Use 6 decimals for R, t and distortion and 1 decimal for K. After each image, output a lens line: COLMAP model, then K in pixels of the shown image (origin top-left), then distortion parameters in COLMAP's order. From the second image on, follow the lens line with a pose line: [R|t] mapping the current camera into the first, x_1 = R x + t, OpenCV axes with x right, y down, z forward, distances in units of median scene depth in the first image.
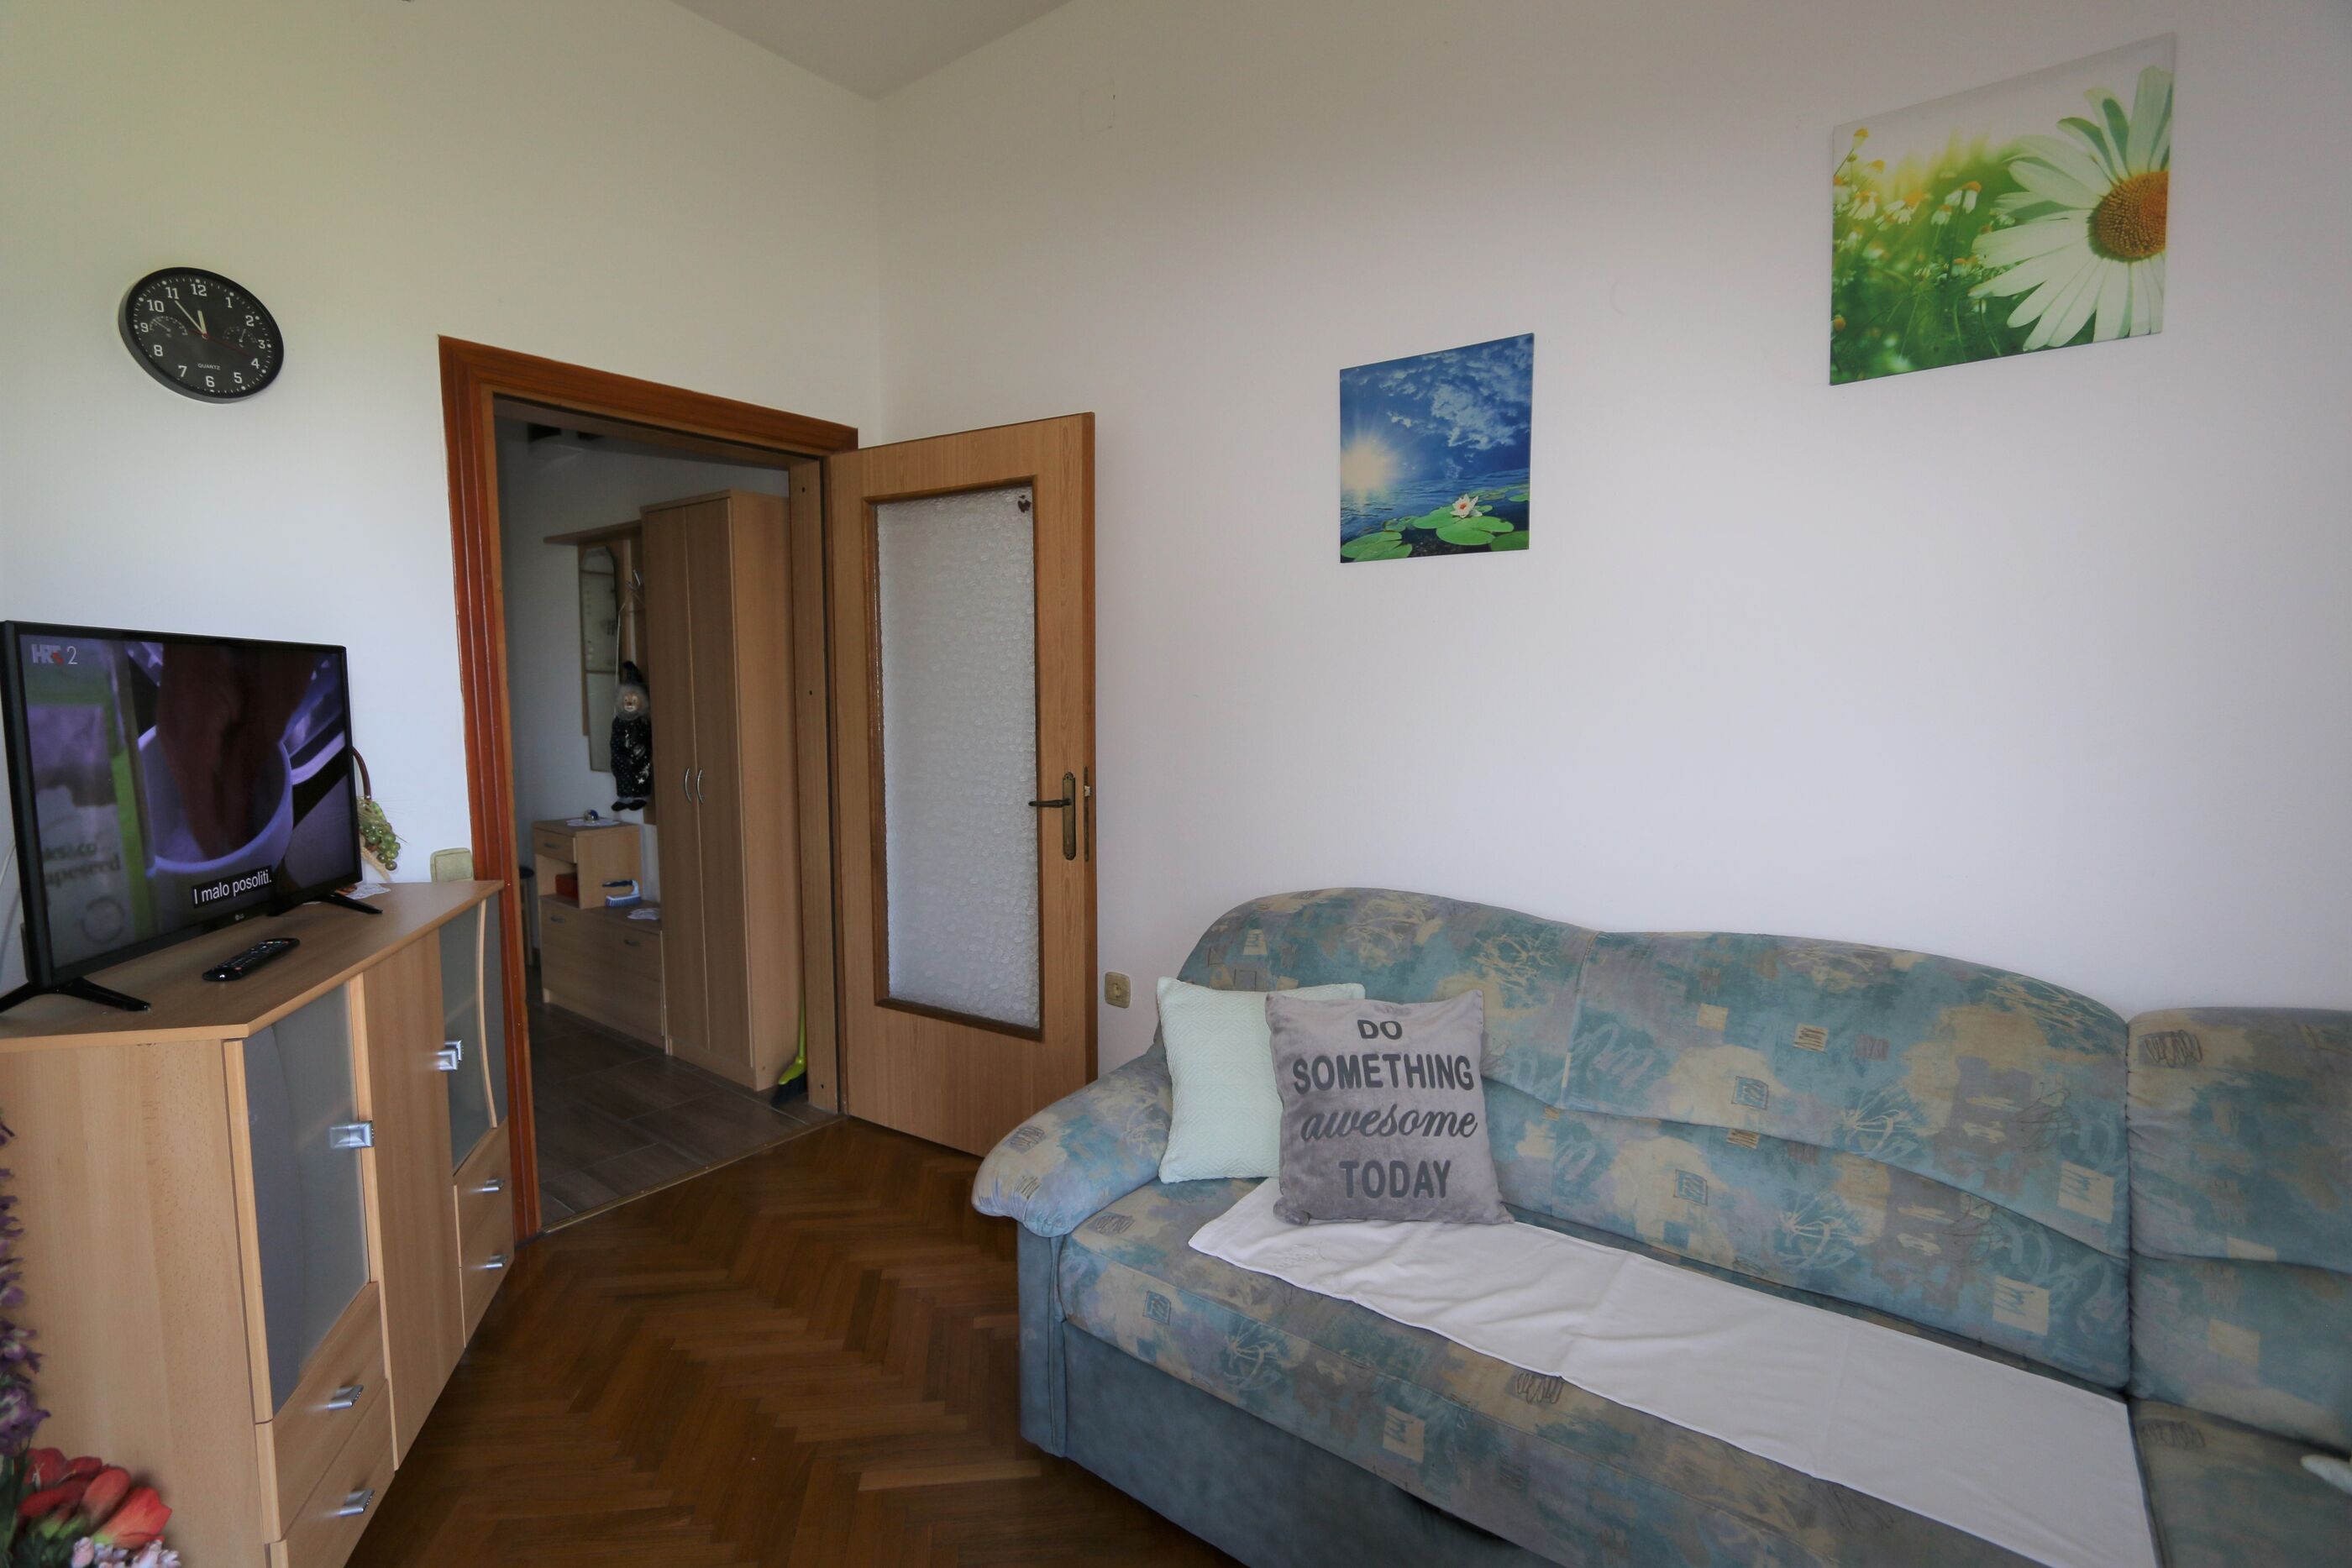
lens RADIAL K [[1072.4, 0, 1150.4], [0, 1072.4, 790.6], [0, 0, 1]] dist [-0.018802, 0.002724]
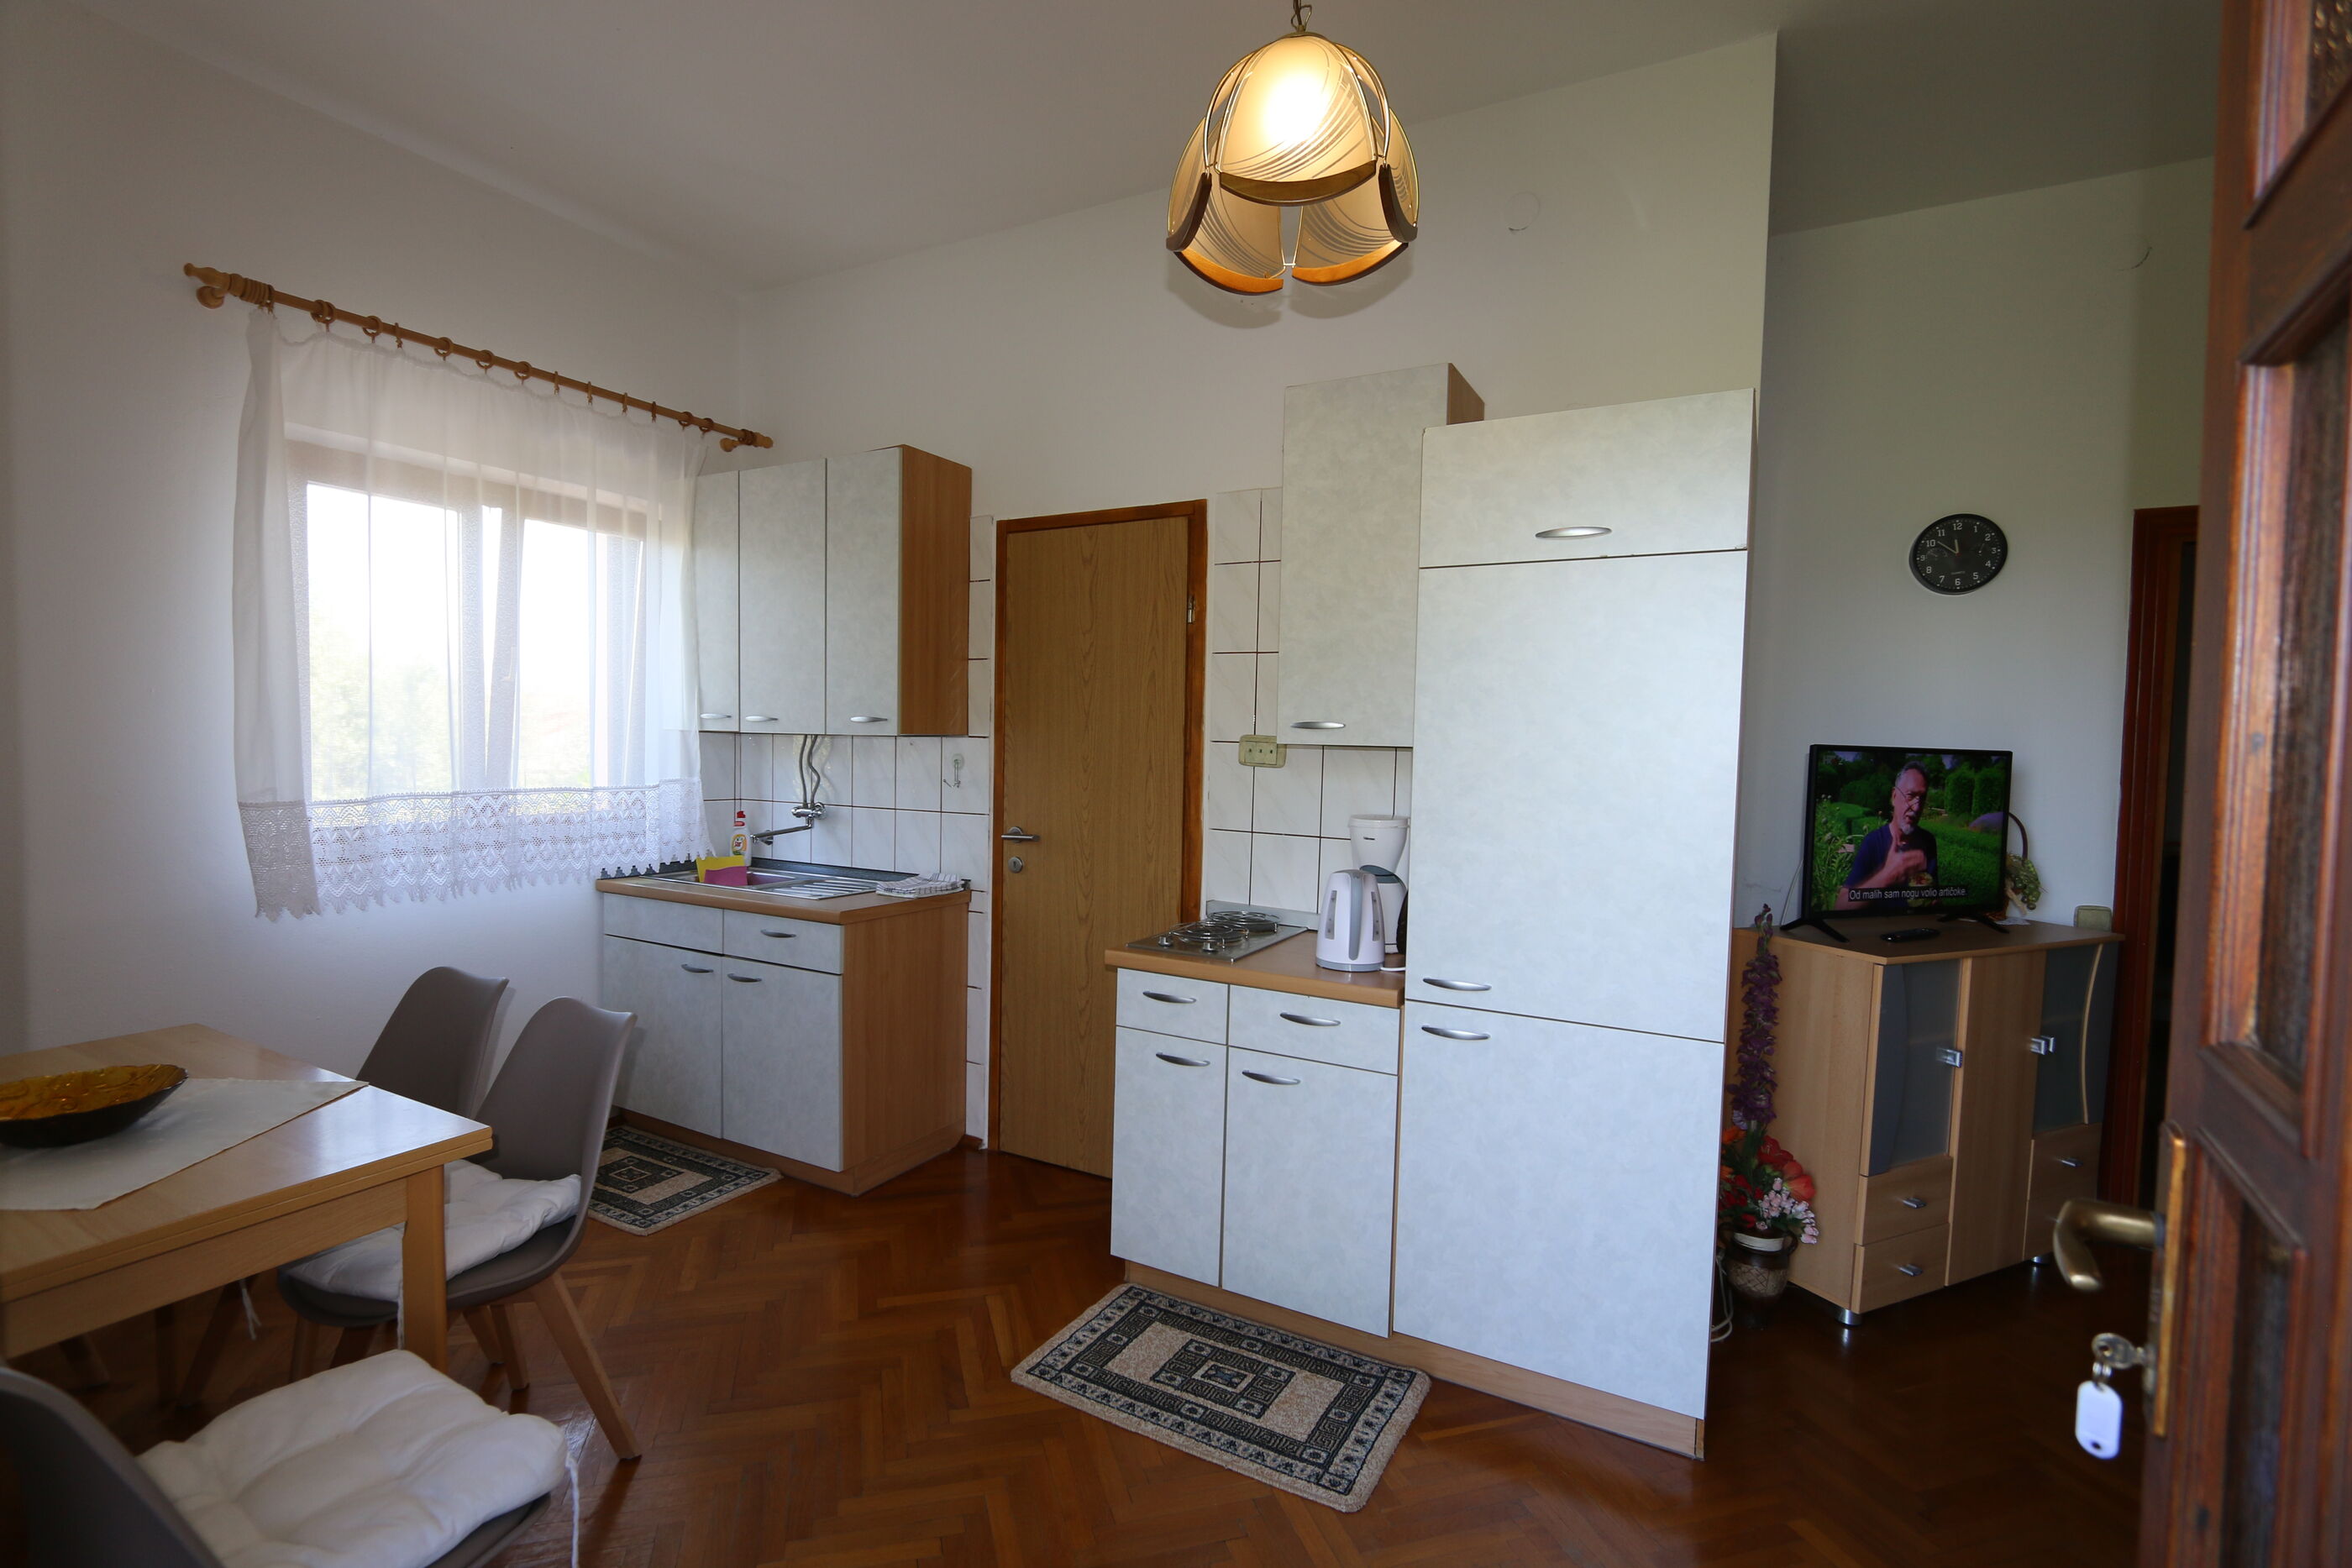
lens RADIAL K [[1072.4, 0, 1139.4], [0, 1072.4, 794.3], [0, 0, 1]] dist [-0.018802, 0.002724]
pose [[0.135643, 0.051844, -0.989400, 0.589771], [-0.117821, 0.992388, 0.035848, 0.015081], [0.983727, 0.111709, 0.140718, -0.435041]]
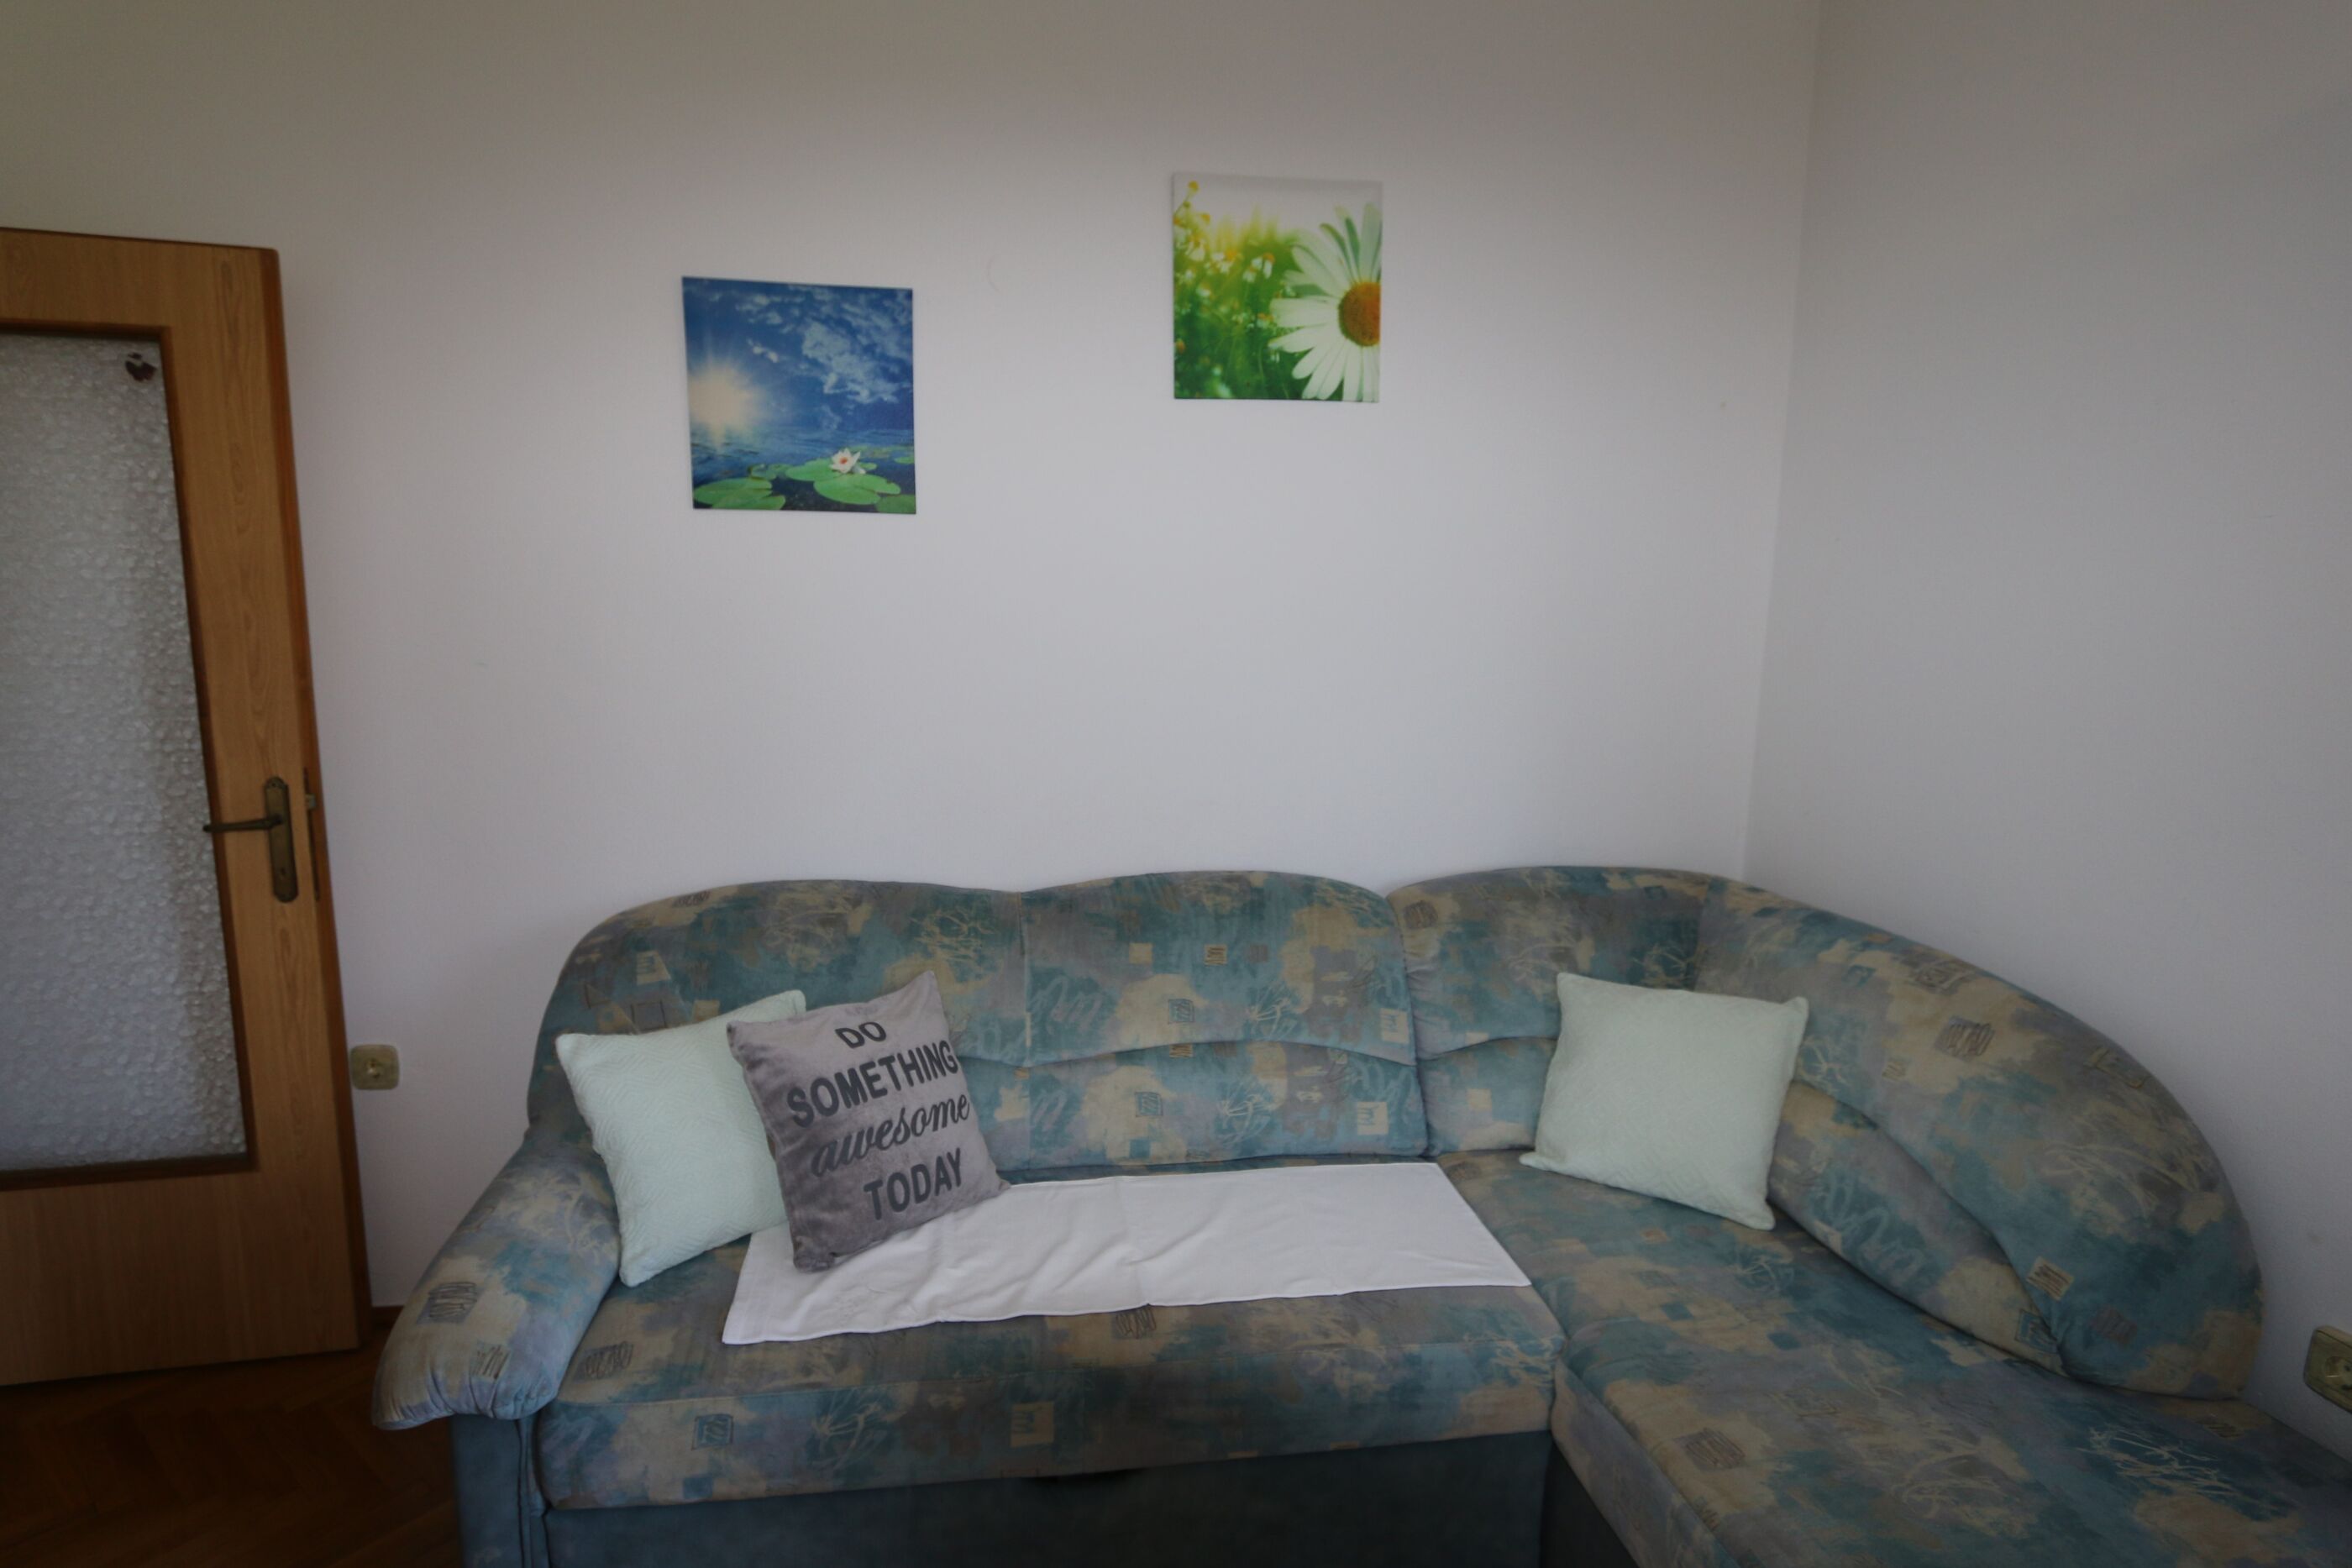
lens RADIAL K [[1135.1, 0, 1145.3], [0, 1135.1, 787.8], [0, 0, 1]] dist [-0.016838, 0.001824]
pose [[0.699569, -0.091313, 0.708707, -0.301701], [0.054789, 0.995736, 0.074213, -0.050785], [-0.712462, -0.013087, 0.701589, 0.145311]]
